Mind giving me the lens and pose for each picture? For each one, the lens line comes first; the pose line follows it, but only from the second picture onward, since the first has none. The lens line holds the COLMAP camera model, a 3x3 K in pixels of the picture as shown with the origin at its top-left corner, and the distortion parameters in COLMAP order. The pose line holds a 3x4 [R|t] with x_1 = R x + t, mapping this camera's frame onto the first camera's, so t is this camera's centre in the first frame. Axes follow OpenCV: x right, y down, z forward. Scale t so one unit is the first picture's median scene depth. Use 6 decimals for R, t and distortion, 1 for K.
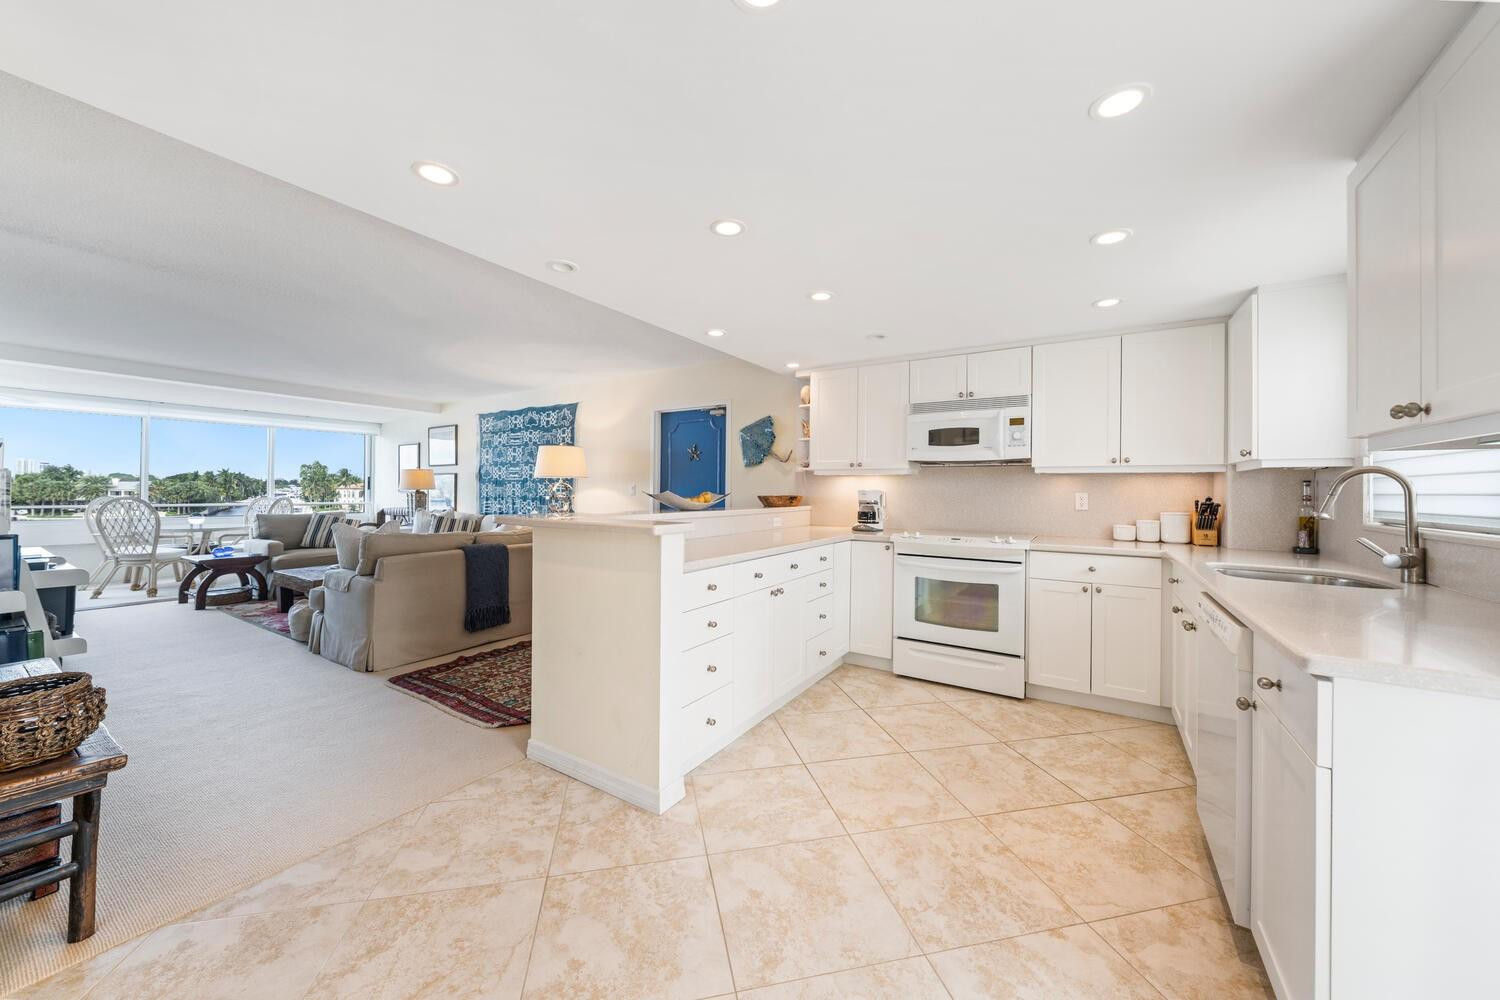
lens RADIAL K [[528.7, 0, 752.1], [0, 528.7, 491.9], [0, 0, 1]] dist [-0.002004, 0.000572]
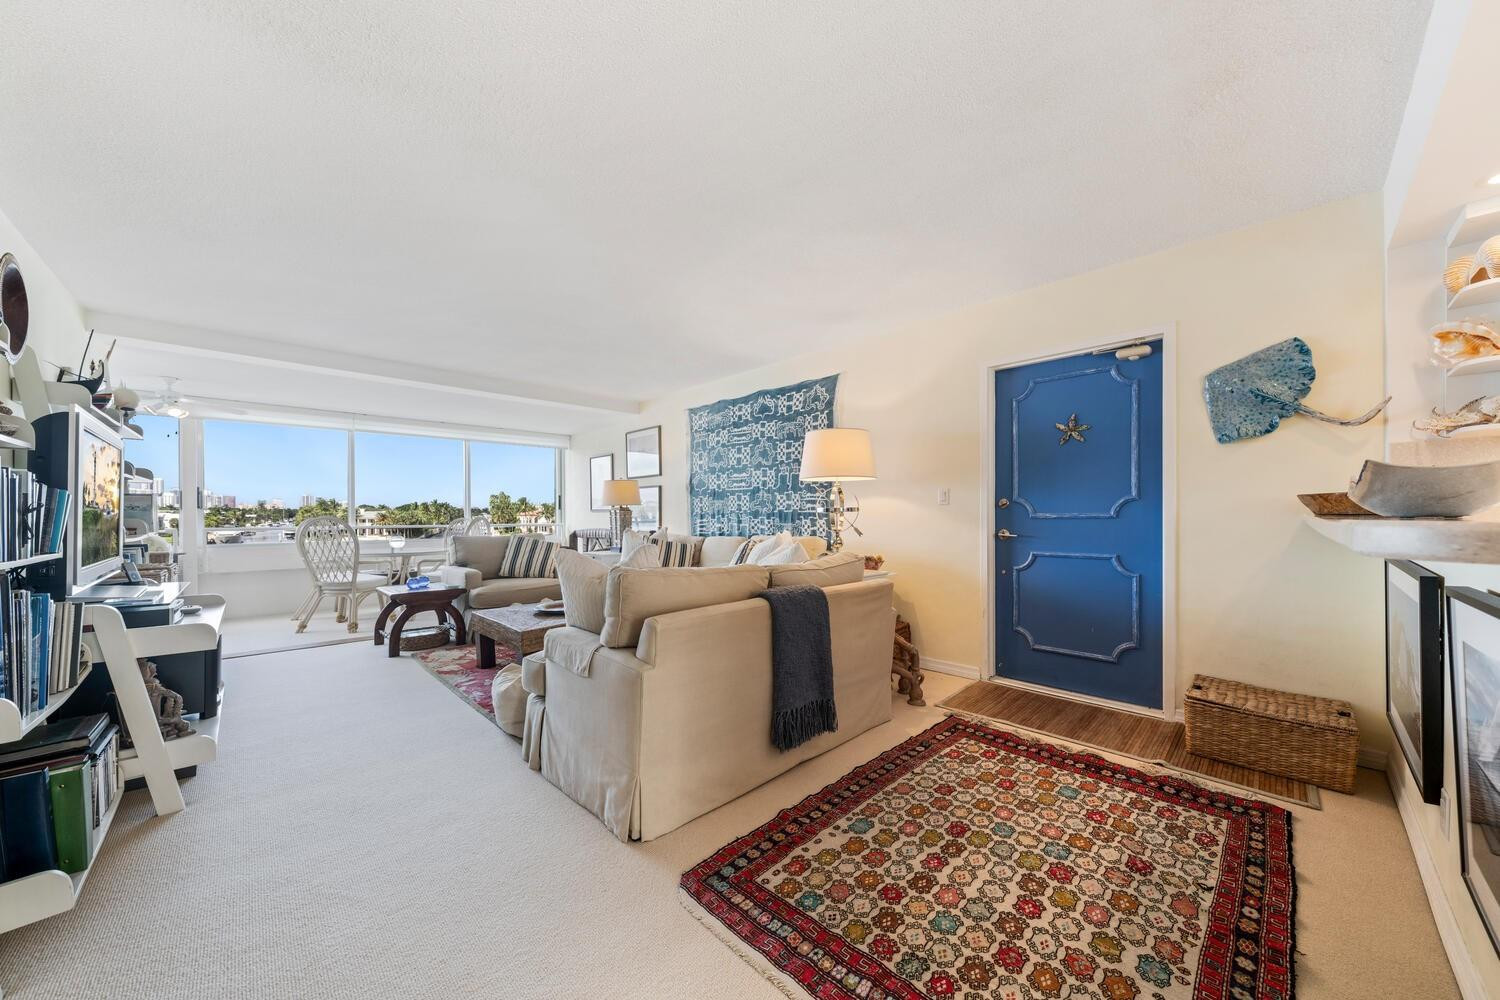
lens RADIAL K [[528.7, 0, 759.2], [0, 528.7, 519.9], [0, 0, 1]] dist [-0.002004, 0.000572]
pose [[0.972047, -0.009492, -0.234594, -0.482201], [0.011734, 0.999898, 0.008165, 0.027784], [0.234493, -0.010689, 0.972059, 0.533517]]
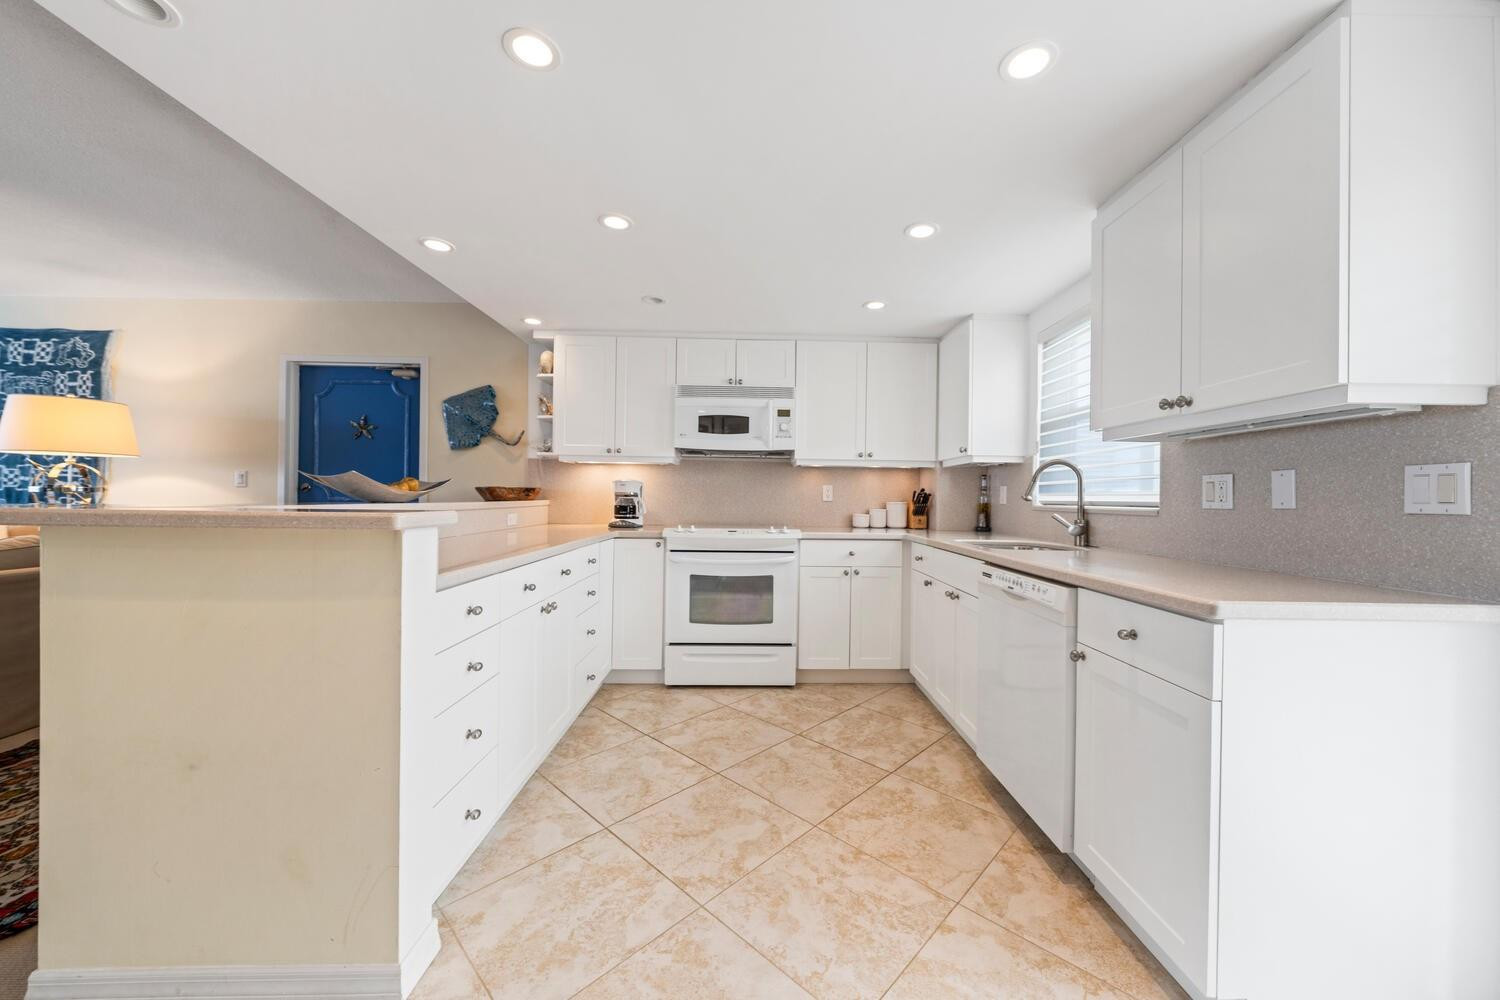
lens RADIAL K [[528.7, 0, 750.2], [0, 528.7, 503.0], [0, 0, 1]] dist [-0.002004, 0.000572]
pose [[0.831373, -0.002696, 0.555708, -0.110690], [-0.003777, 0.999938, 0.010502, 0.027618], [-0.555701, -0.010830, 0.831311, 0.188223]]
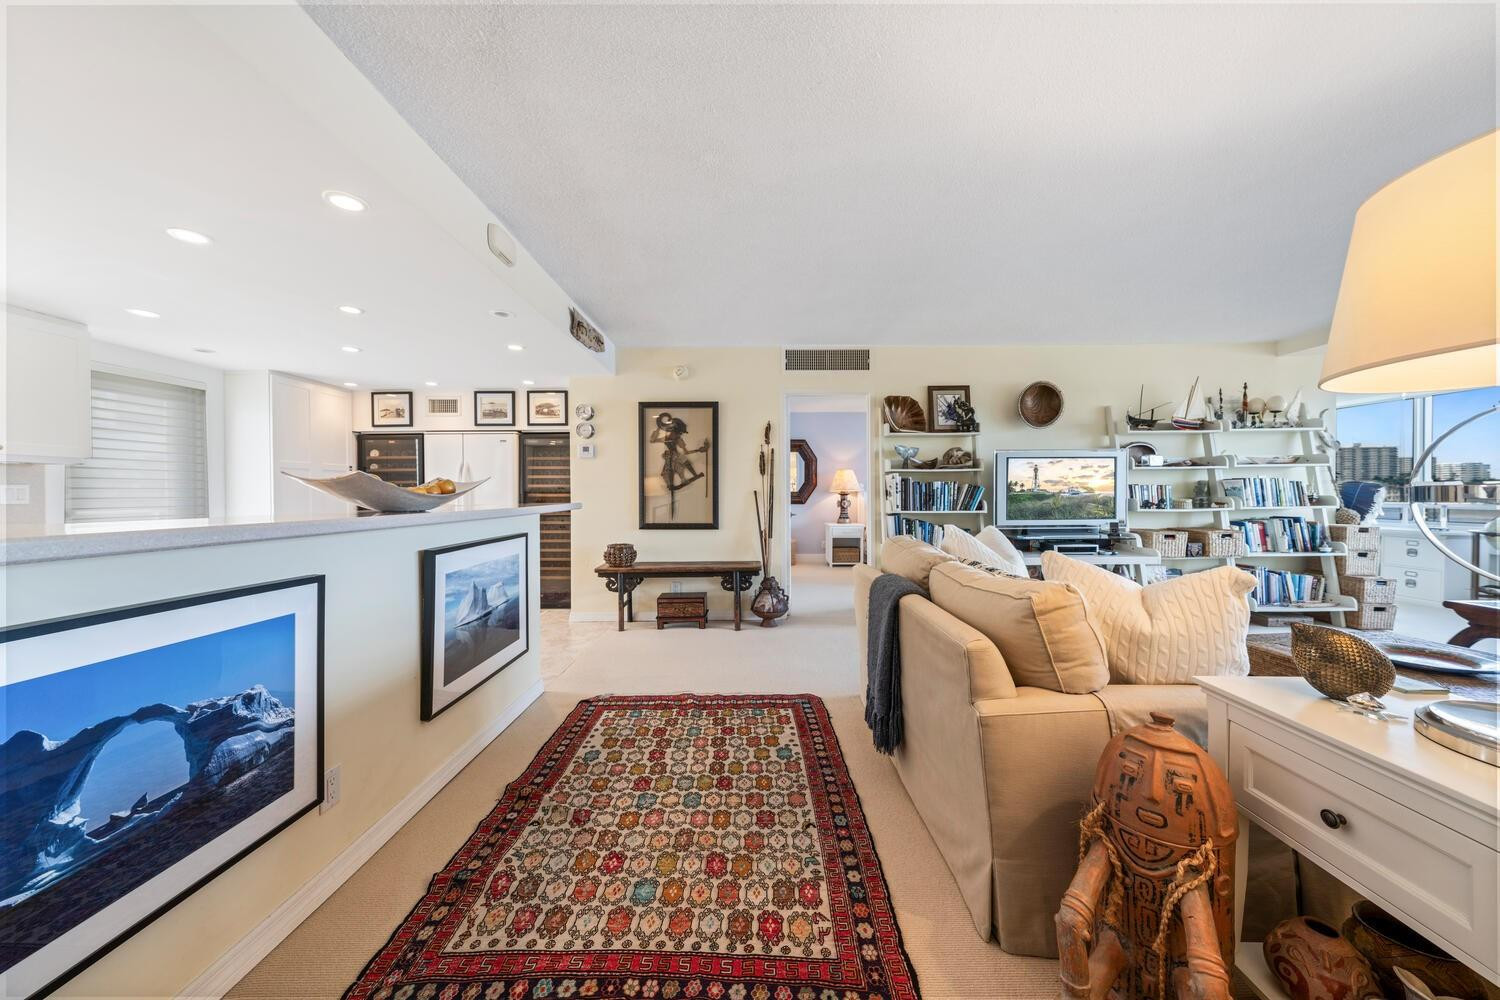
lens RADIAL K [[507.8, 0, 750.2], [0, 507.8, 496.6], [0, 0, 1]] dist [0.000574, -0.000085]
pose [[-0.850749, 0.000132, -0.525572, -0.143493], [-0.000432, 0.999999, 0.000950, 0.021565], [0.525572, 0.001036, -0.850749, 1.582304]]
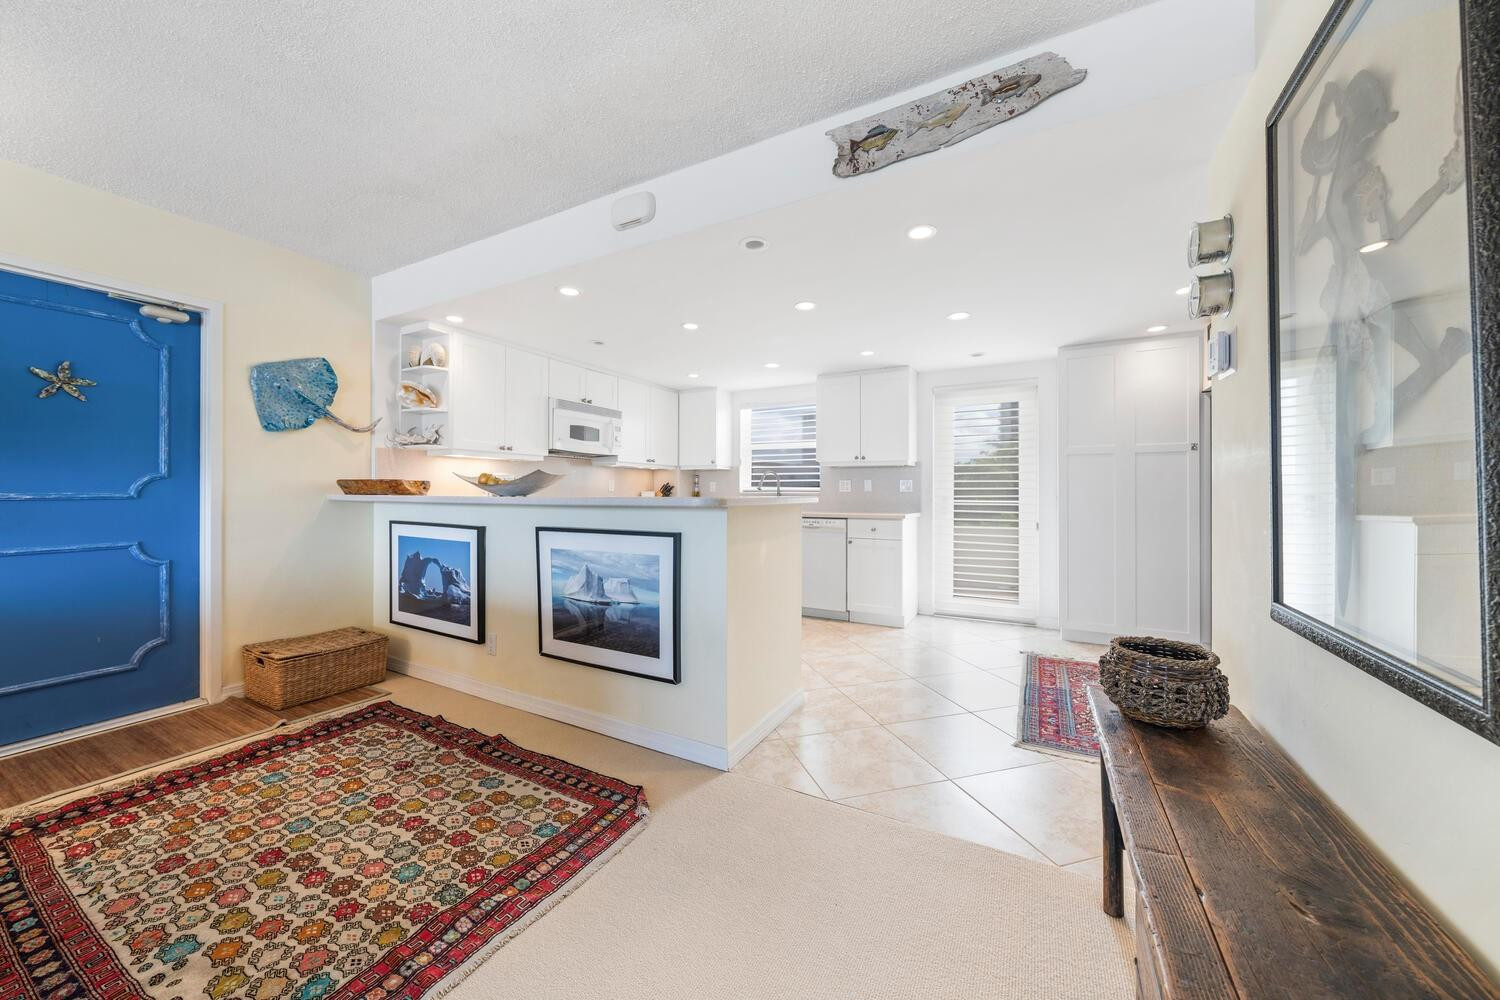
lens RADIAL K [[528.7, 0, 749.8], [0, 528.7, 478.2], [0, 0, 1]] dist [-0.002004, 0.000572]
pose [[-0.059262, 0.014211, 0.998141, -0.901900], [-0.002922, 0.999892, -0.014410, 0.018943], [-0.998238, -0.003770, -0.059214, 0.699932]]
